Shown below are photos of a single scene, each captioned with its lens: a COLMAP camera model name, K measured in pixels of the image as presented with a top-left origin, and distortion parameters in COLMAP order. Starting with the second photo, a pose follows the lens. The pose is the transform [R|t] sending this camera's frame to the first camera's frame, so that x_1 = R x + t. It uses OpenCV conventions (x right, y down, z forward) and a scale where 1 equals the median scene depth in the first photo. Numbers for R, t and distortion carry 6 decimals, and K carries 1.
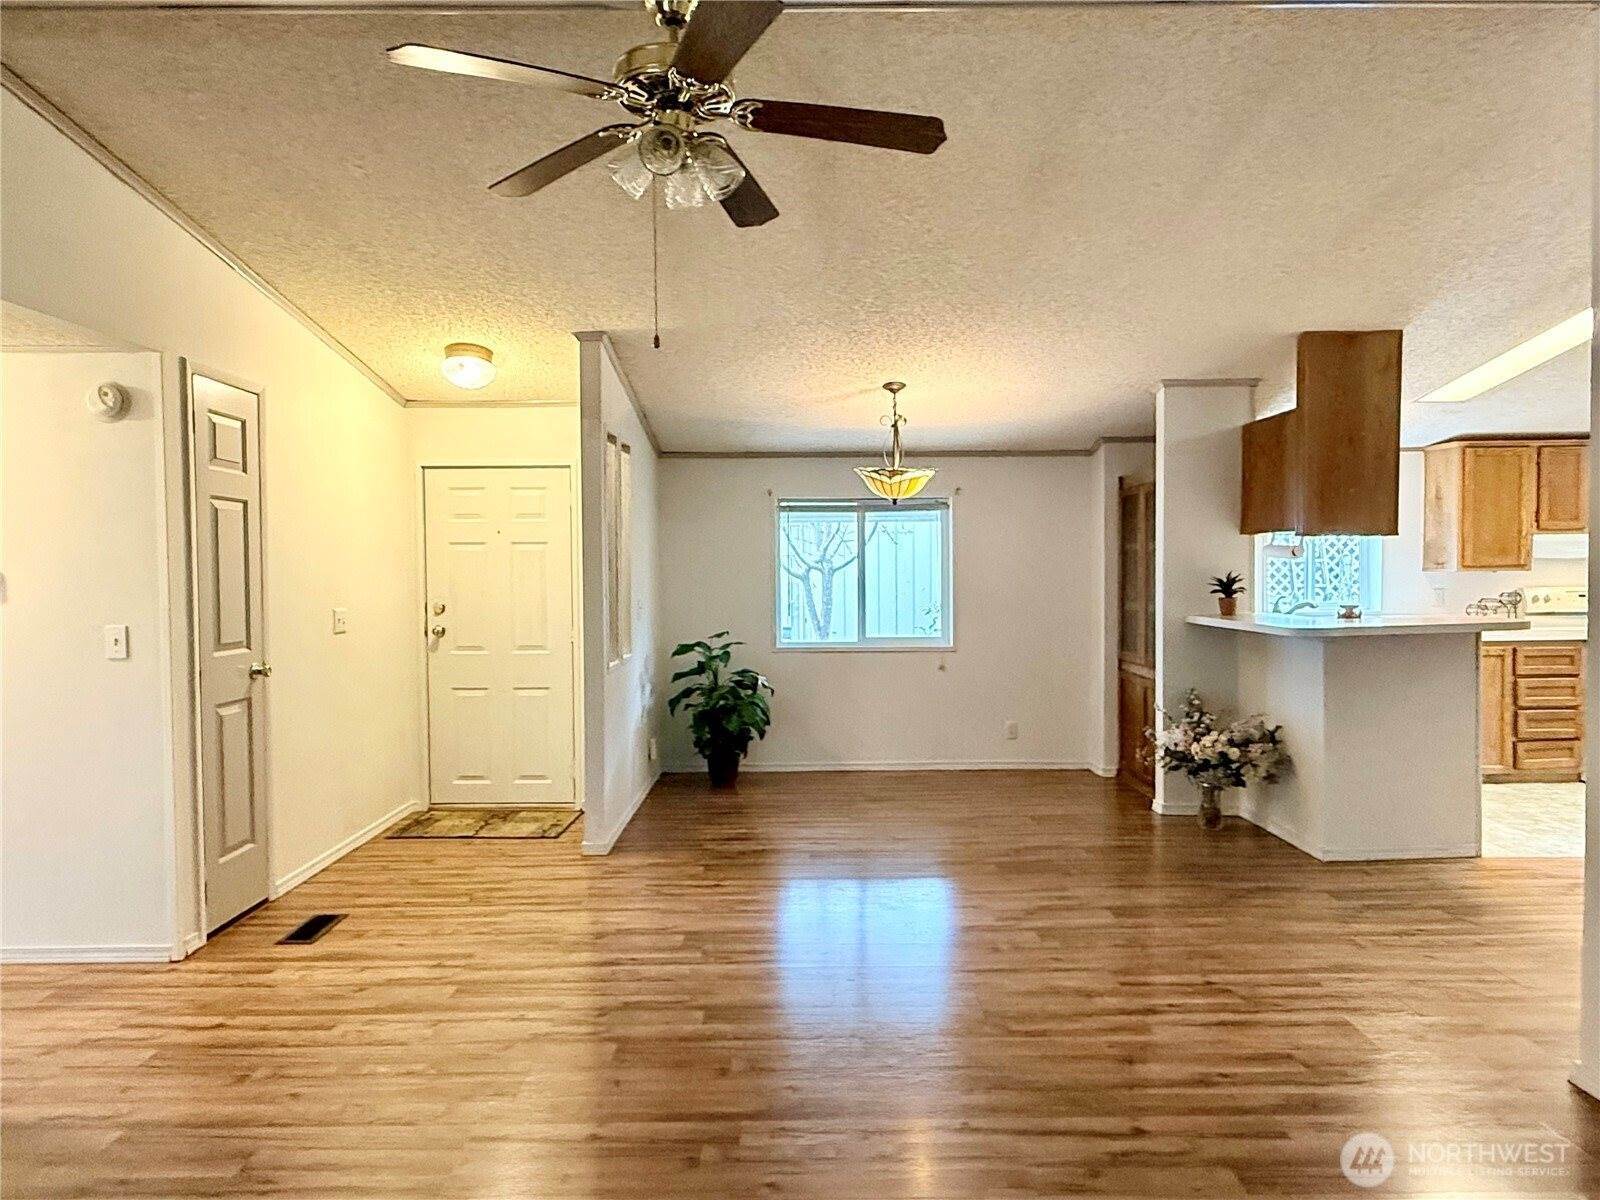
lens RADIAL K [[946.2, 0, 799.8], [0, 946.2, 603.0], [0, 0, 1]] dist [-0.004104, 0.004626]
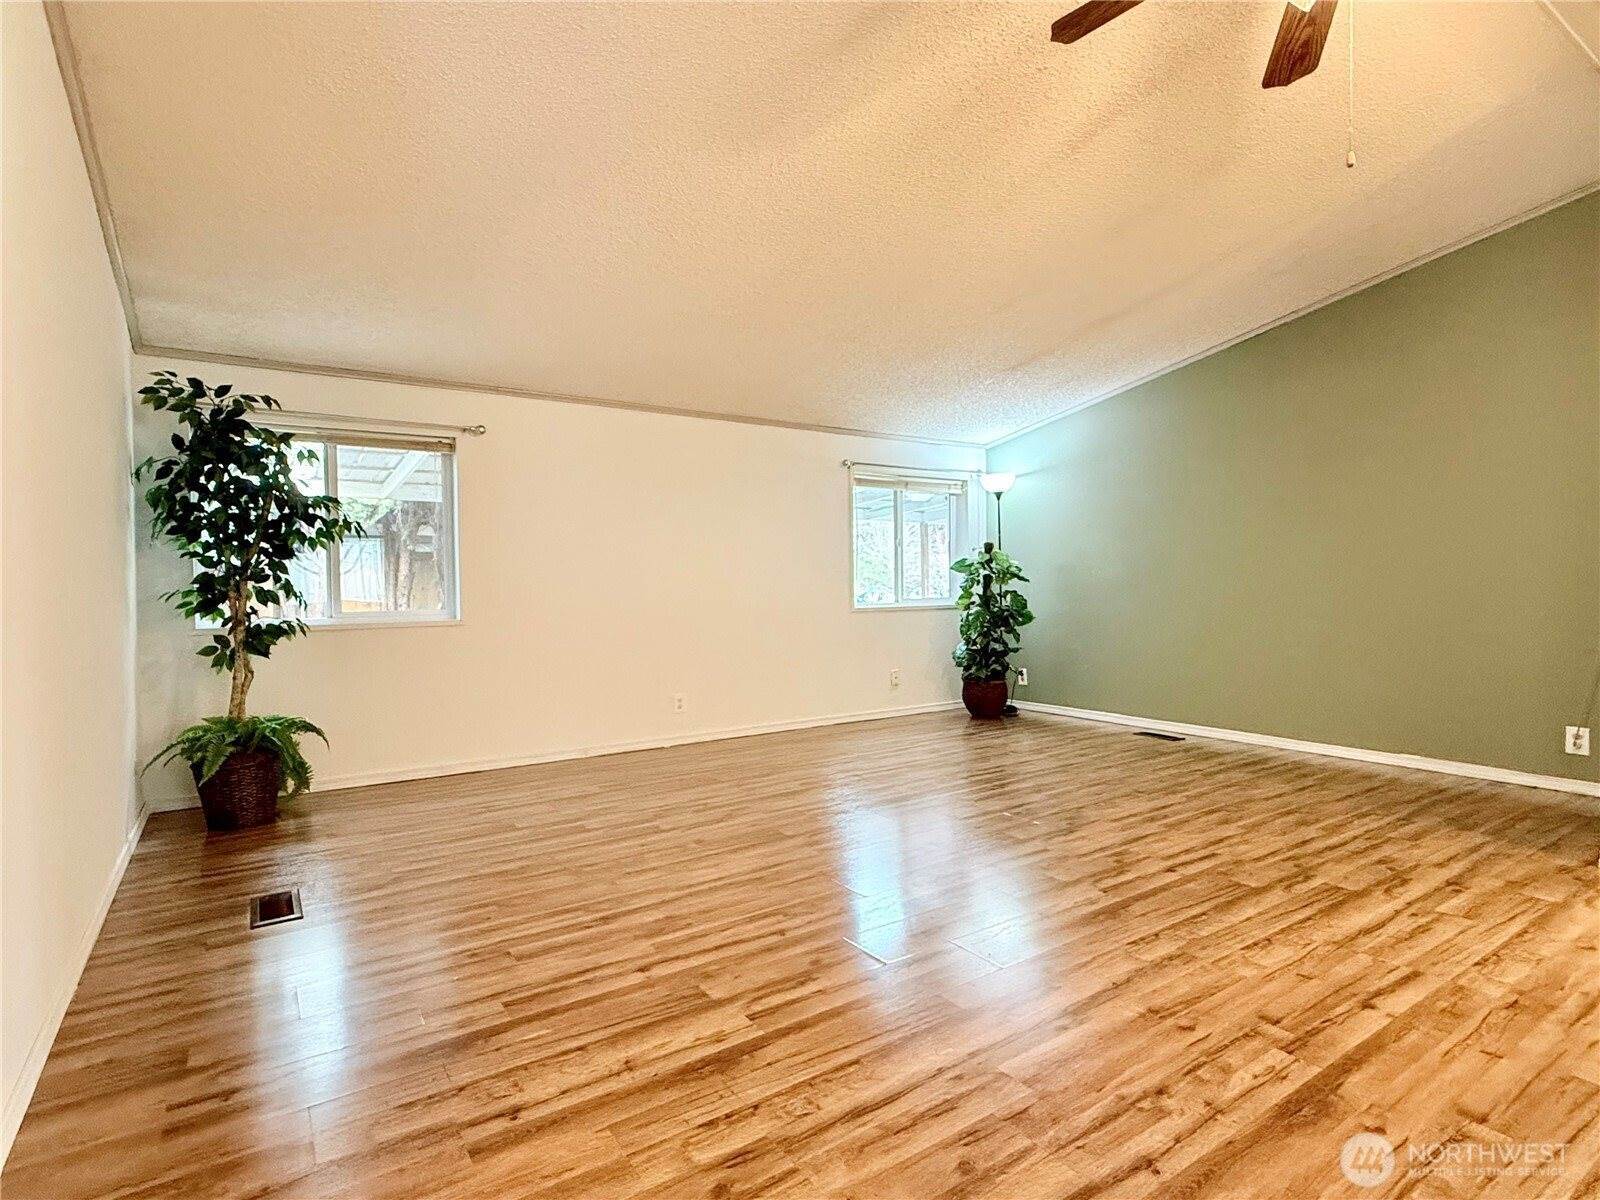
lens RADIAL K [[827.8, 0, 805.2], [0, 827.8, 591.7], [0, 0, 1]] dist [0.003015, -0.000381]
pose [[-0.829821, 0.023780, -0.557523, 0.320796], [-0.001987, 0.998959, 0.045566, 0.043778], [0.558027, 0.038919, -0.828910, 0.600423]]
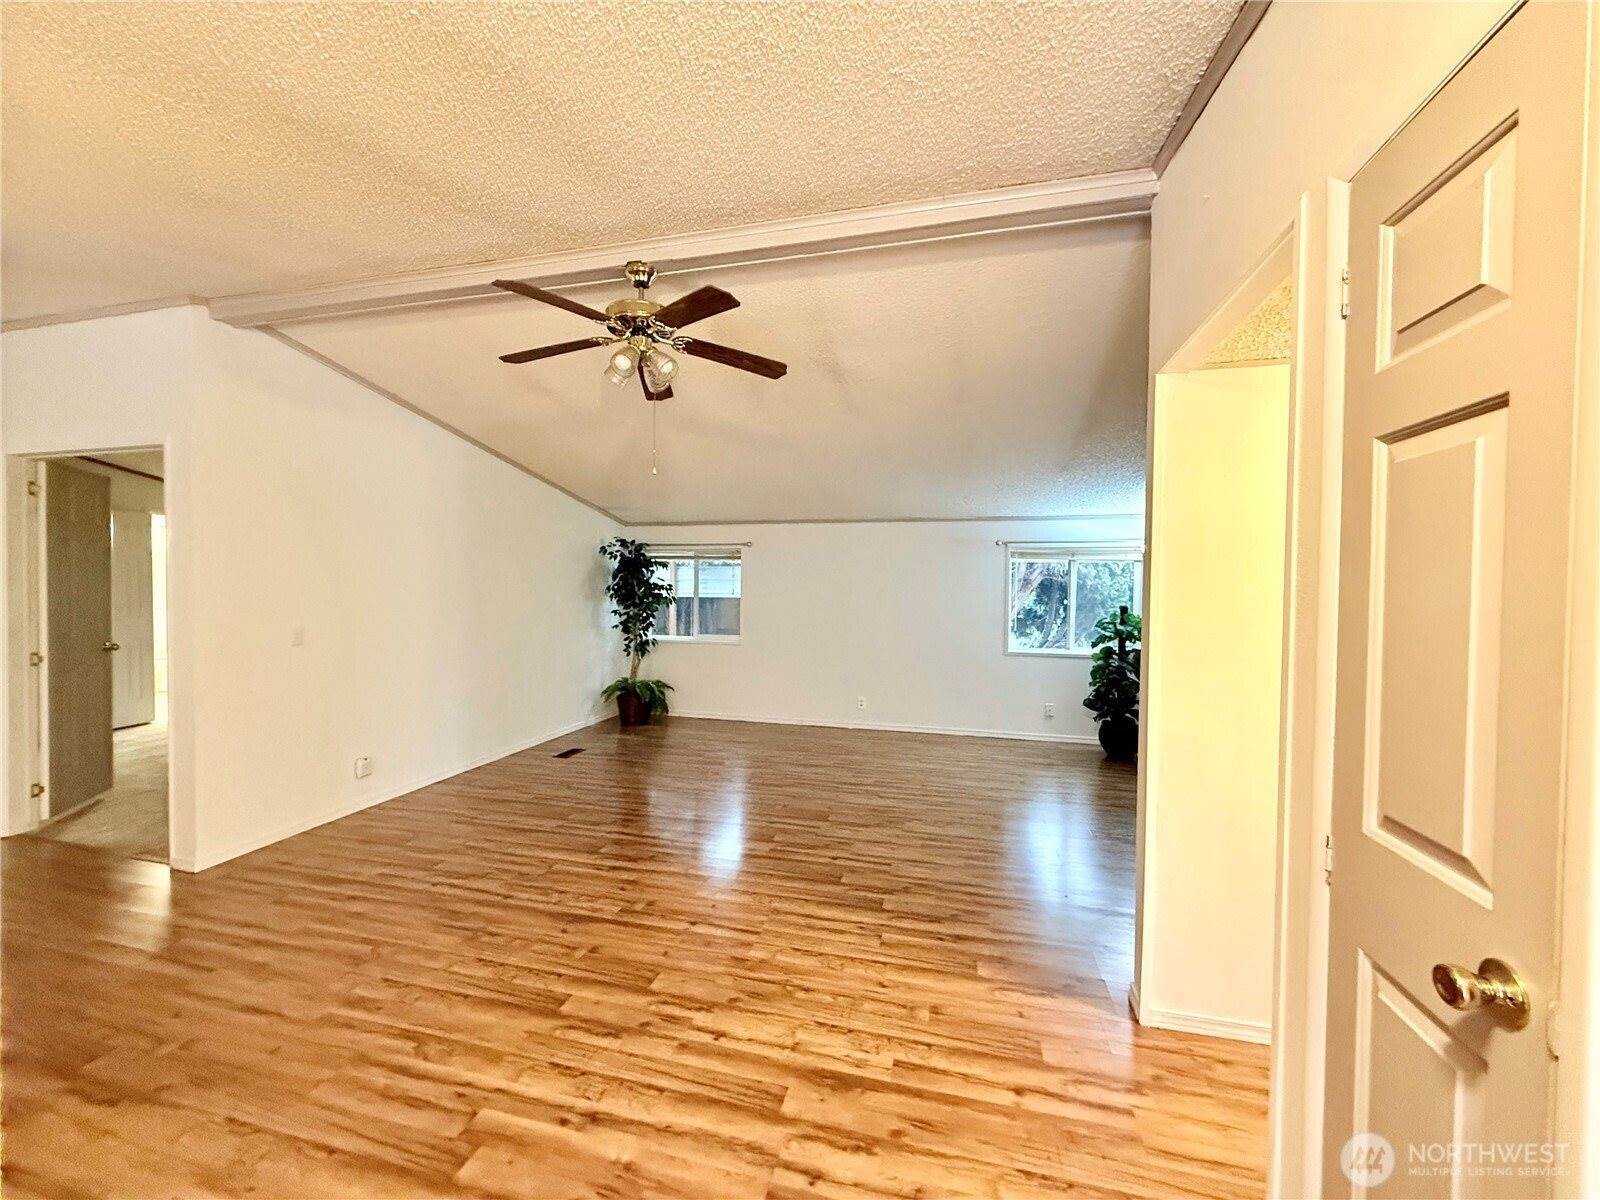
lens RADIAL K [[635.7, 0, 796.1], [0, 635.7, 598.4], [0, 0, 1]] dist [-0.000053, -0.000145]
pose [[-0.967446, -0.006192, 0.253002, -0.306892], [0.007158, 0.998631, 0.051813, -0.042977], [-0.252977, 0.051937, -0.966077, 0.904559]]
